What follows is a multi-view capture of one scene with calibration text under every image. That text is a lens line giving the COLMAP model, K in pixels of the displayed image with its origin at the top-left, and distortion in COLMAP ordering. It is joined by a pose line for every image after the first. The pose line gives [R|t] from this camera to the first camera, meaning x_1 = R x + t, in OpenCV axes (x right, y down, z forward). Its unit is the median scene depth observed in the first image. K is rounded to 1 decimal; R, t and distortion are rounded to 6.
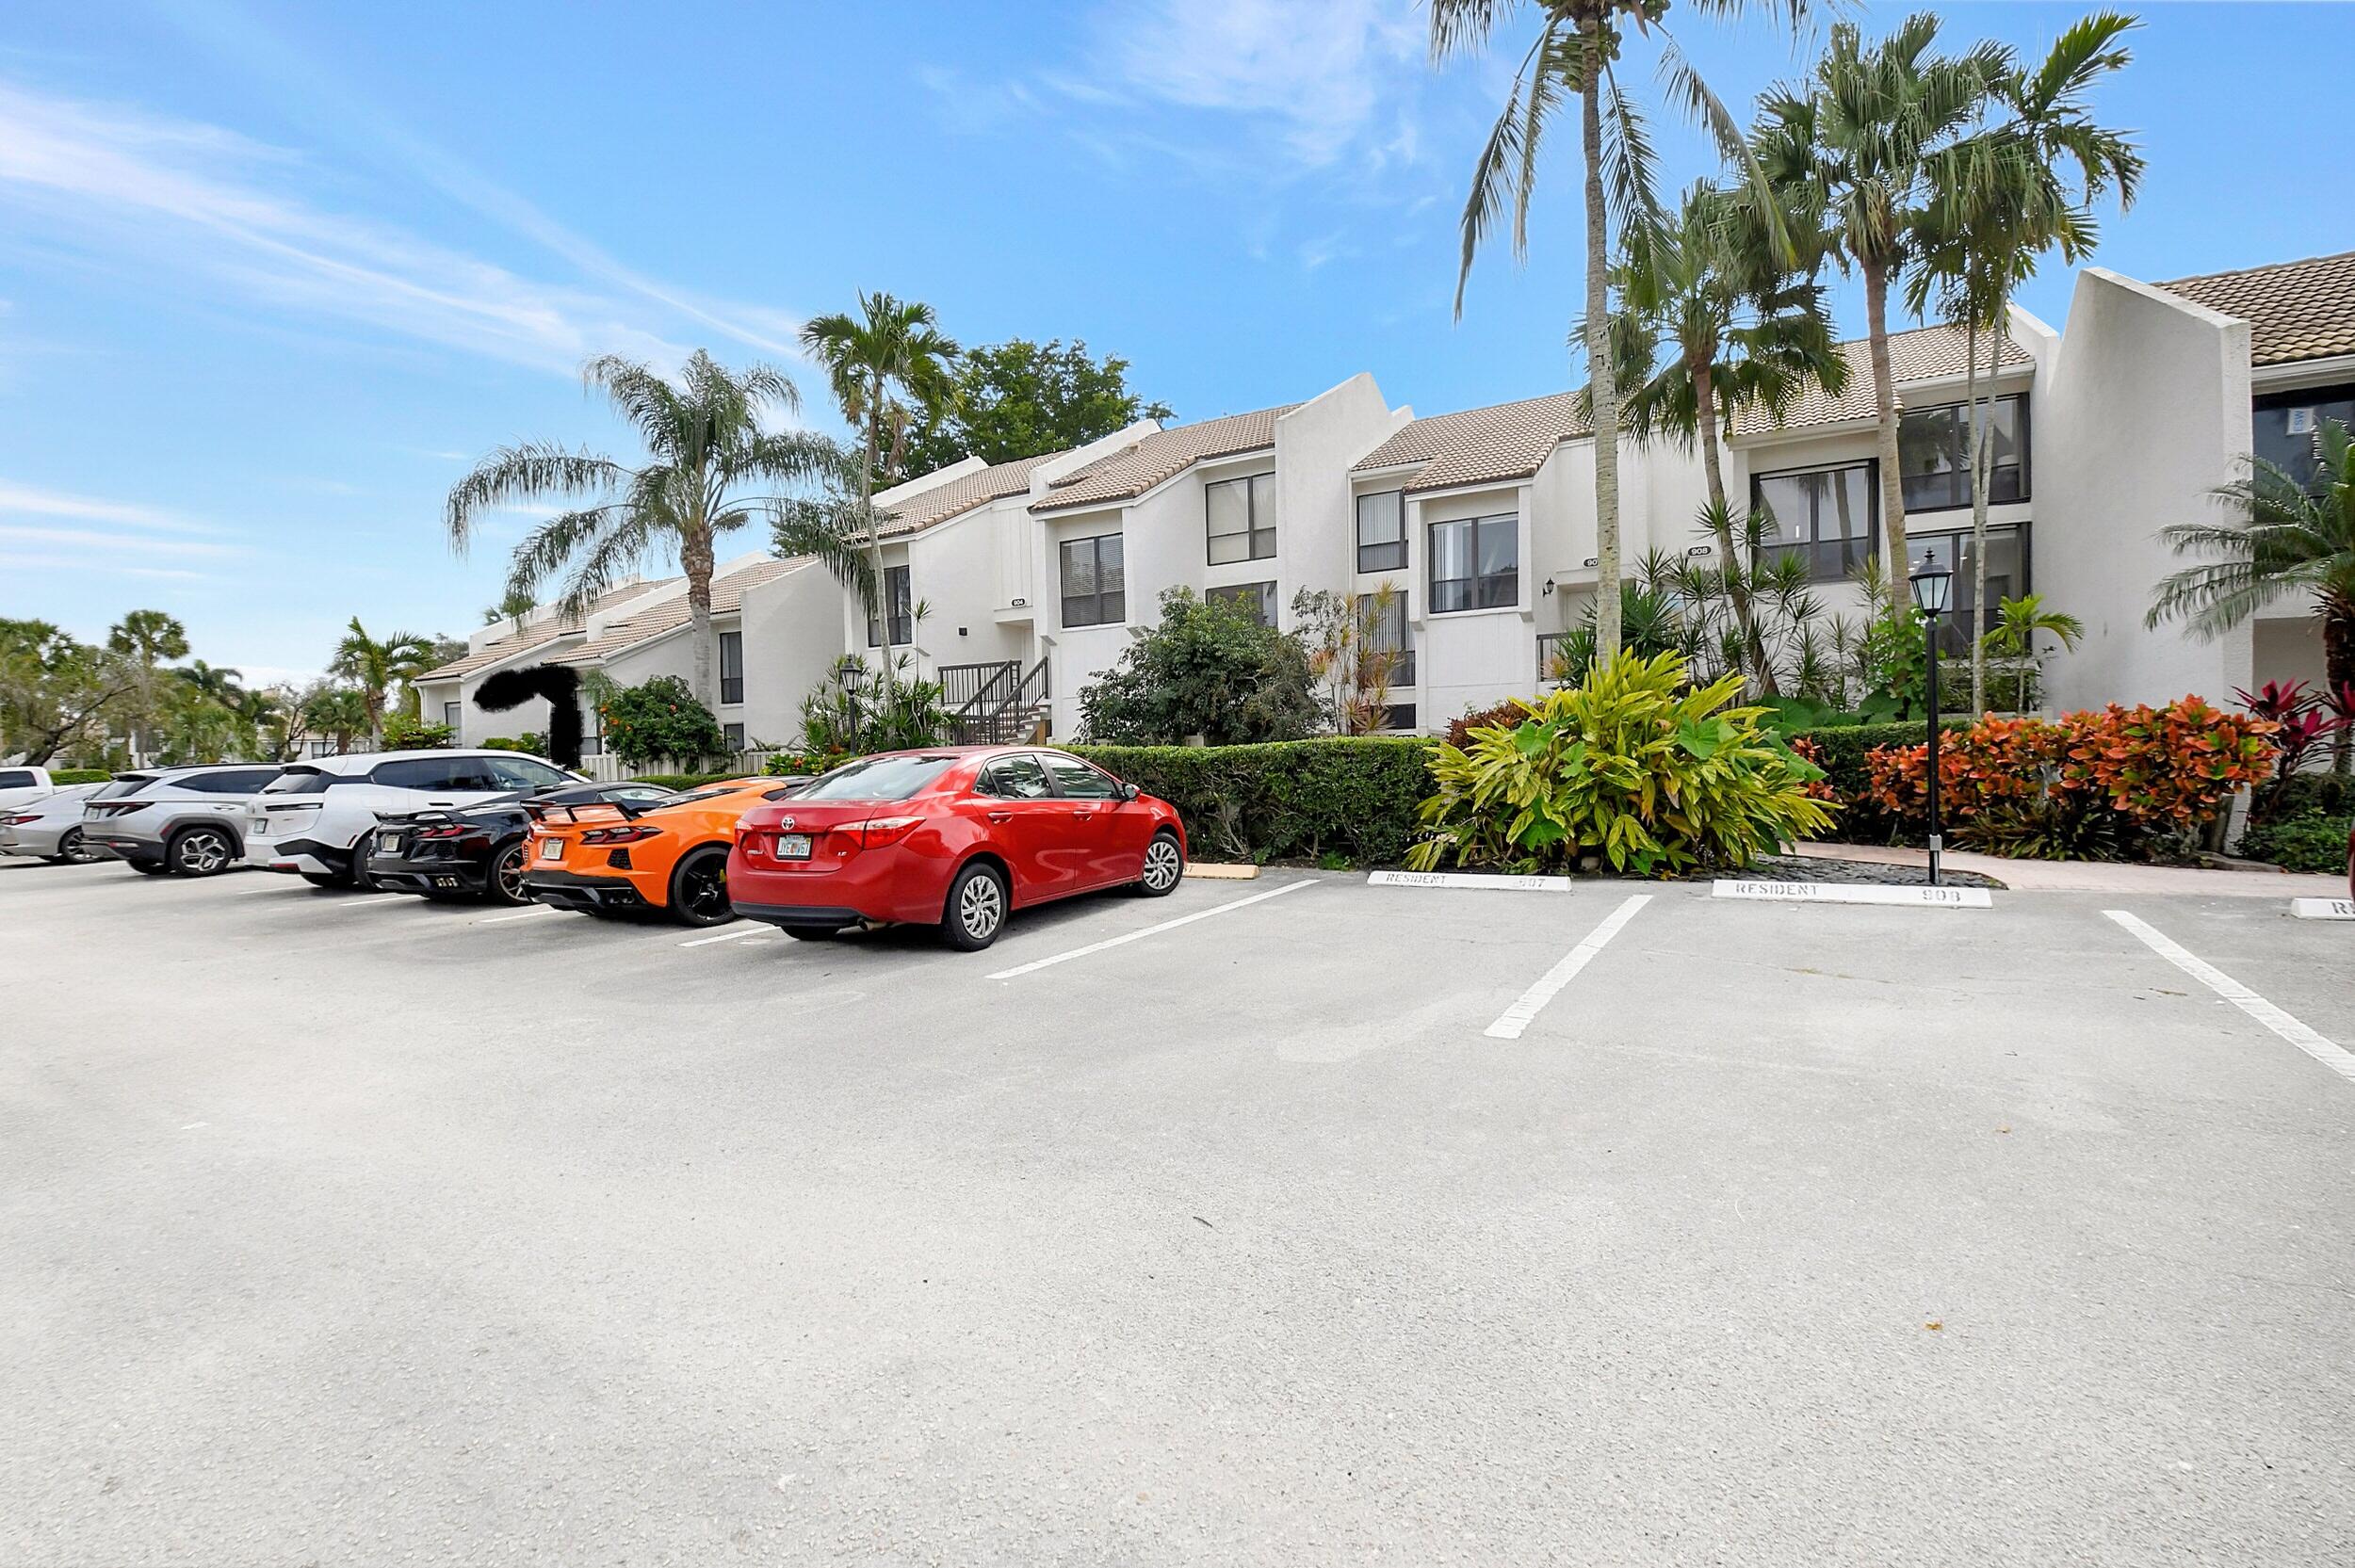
lens RADIAL K [[1074.0, 0, 1189.1], [0, 1074.0, 779.3], [0, 0, 1]] dist [0.000057, -0.009112]
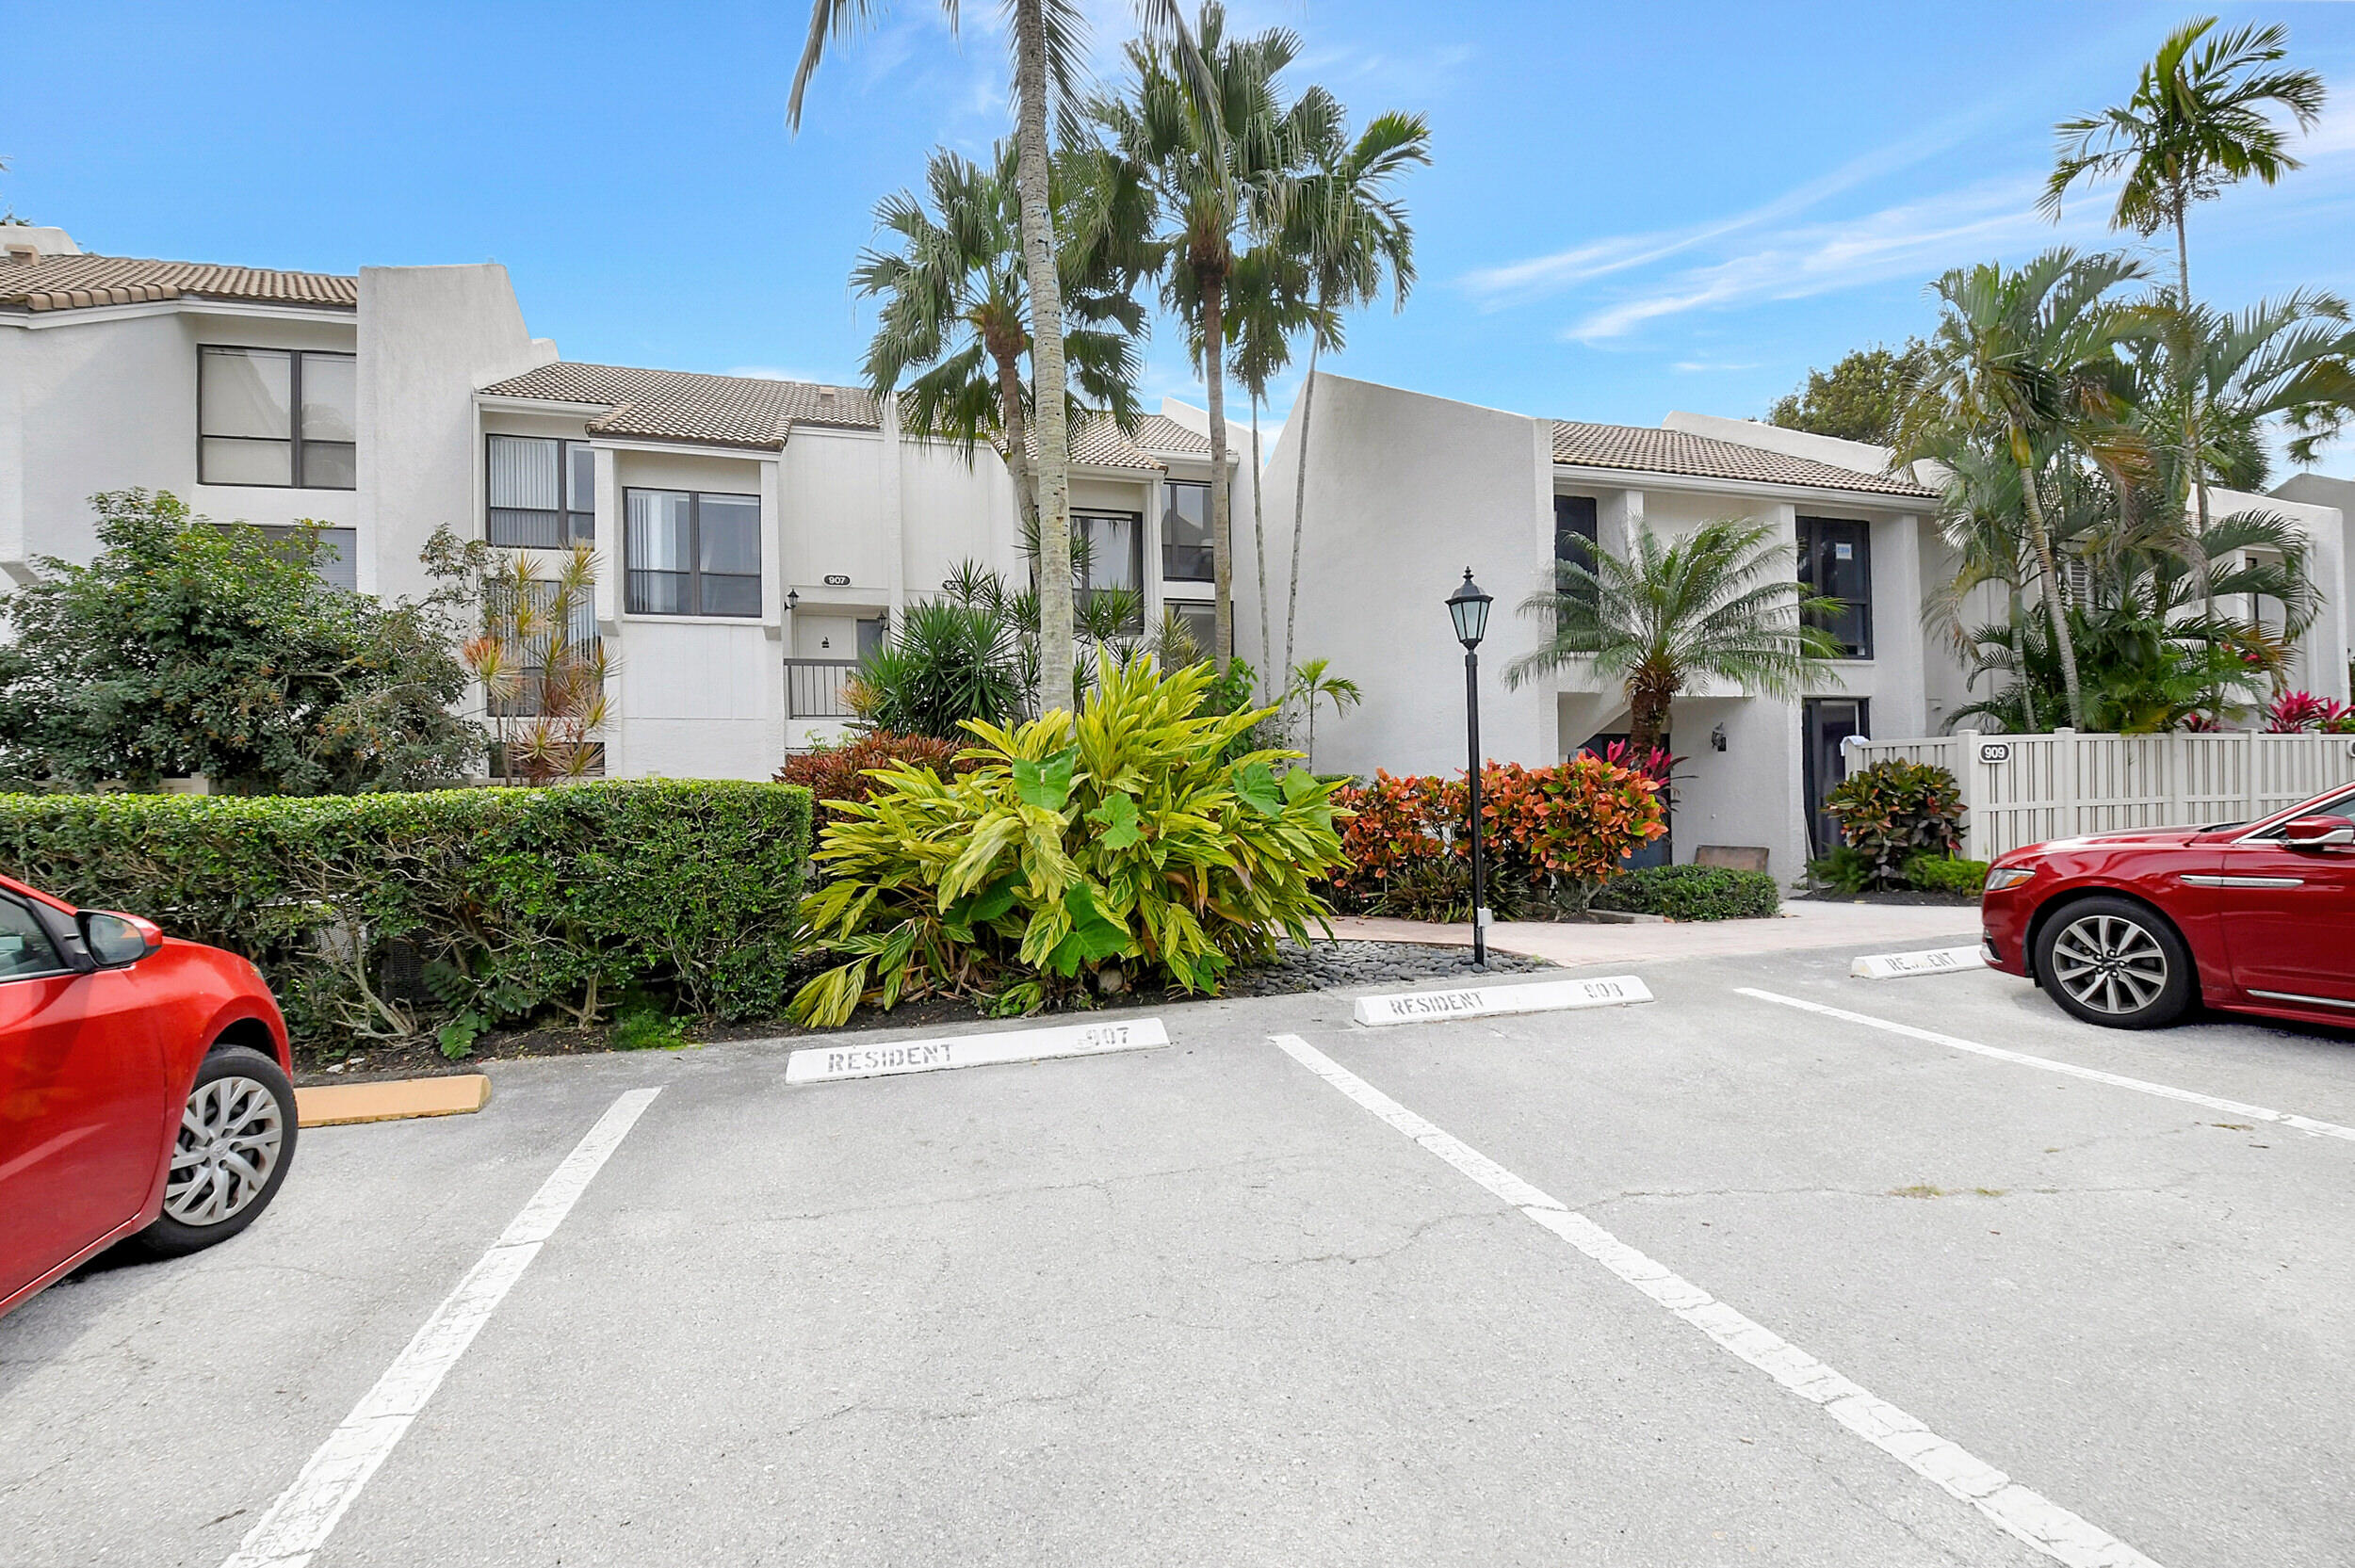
lens RADIAL K [[1074.0, 0, 1189.1], [0, 1074.0, 779.3], [0, 0, 1]] dist [0.000057, -0.009112]
pose [[0.689982, 0.019467, 0.723564, -0.034062], [0.019226, 0.998793, -0.045205, -0.007583], [-0.723571, 0.045102, 0.688775, 0.310338]]
